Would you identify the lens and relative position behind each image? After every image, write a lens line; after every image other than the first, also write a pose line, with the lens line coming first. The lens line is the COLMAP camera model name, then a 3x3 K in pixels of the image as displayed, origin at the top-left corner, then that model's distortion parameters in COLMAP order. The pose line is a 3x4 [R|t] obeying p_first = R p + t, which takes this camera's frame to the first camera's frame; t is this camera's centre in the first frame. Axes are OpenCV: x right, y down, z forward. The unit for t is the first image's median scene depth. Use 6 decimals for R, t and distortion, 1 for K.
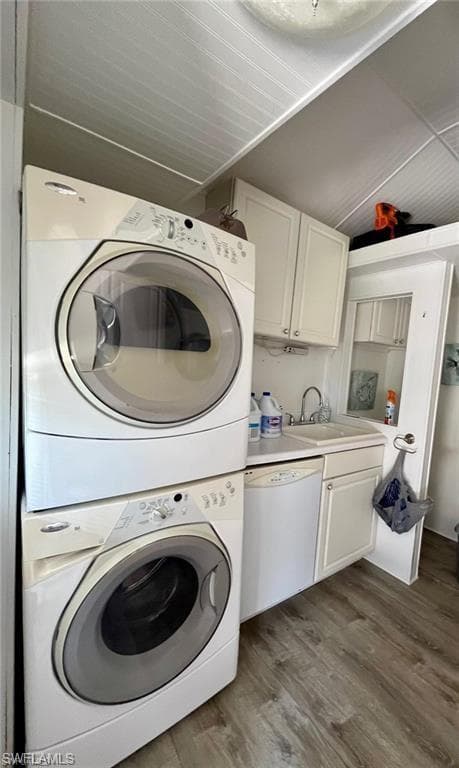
lens RADIAL K [[320.4, 0, 297.0], [0, 320.4, 391.7], [0, 0, 1]] dist [0.000456, 0.000678]
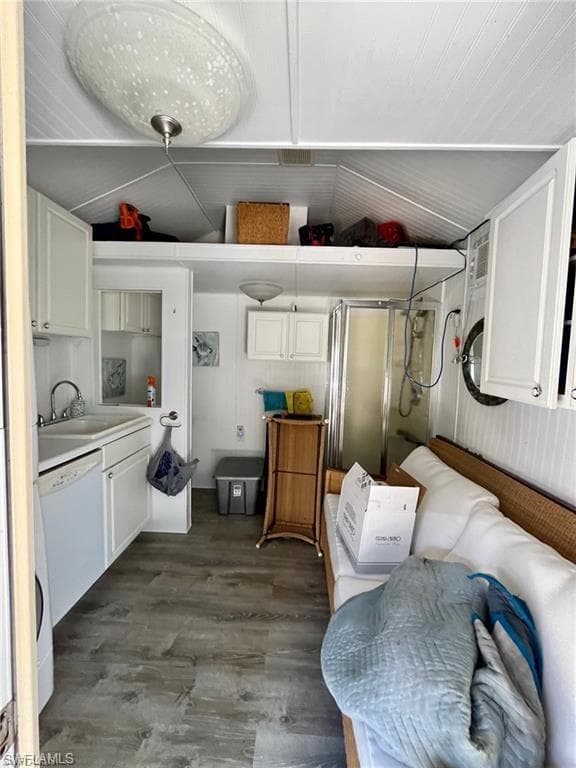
lens RADIAL K [[312.7, 0, 287.5], [0, 312.7, 383.1], [0, 0, 1]] dist [-0.000452, 0.002044]
pose [[0.687210, -0.115943, 0.717147, -0.198287], [0.081104, 0.993255, 0.082864, -0.039638], [-0.721917, 0.001219, 0.691978, -0.120839]]
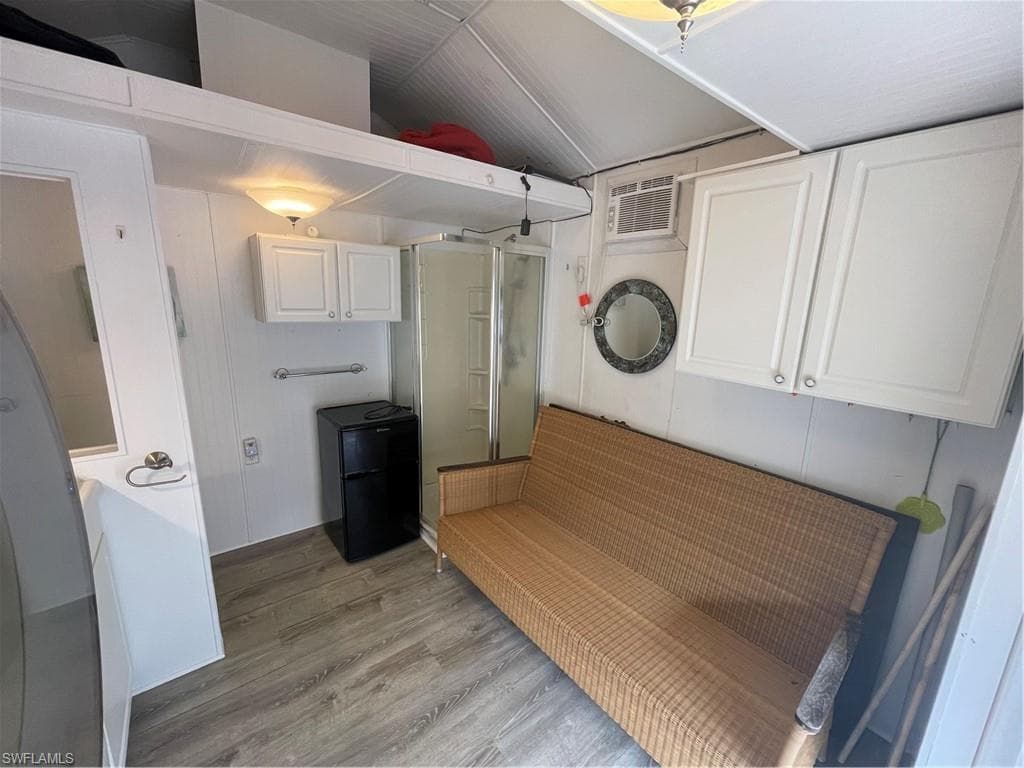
lens RADIAL K [[417.0, 0, 510.8], [0, 417.0, 382.3], [0, 0, 1]] dist [-0.000452, 0.002044]
pose [[0.066061, -0.292536, 0.953970, -0.309989], [0.054517, 0.955688, 0.289288, -0.189011], [-0.996325, 0.032897, 0.079082, 0.350286]]
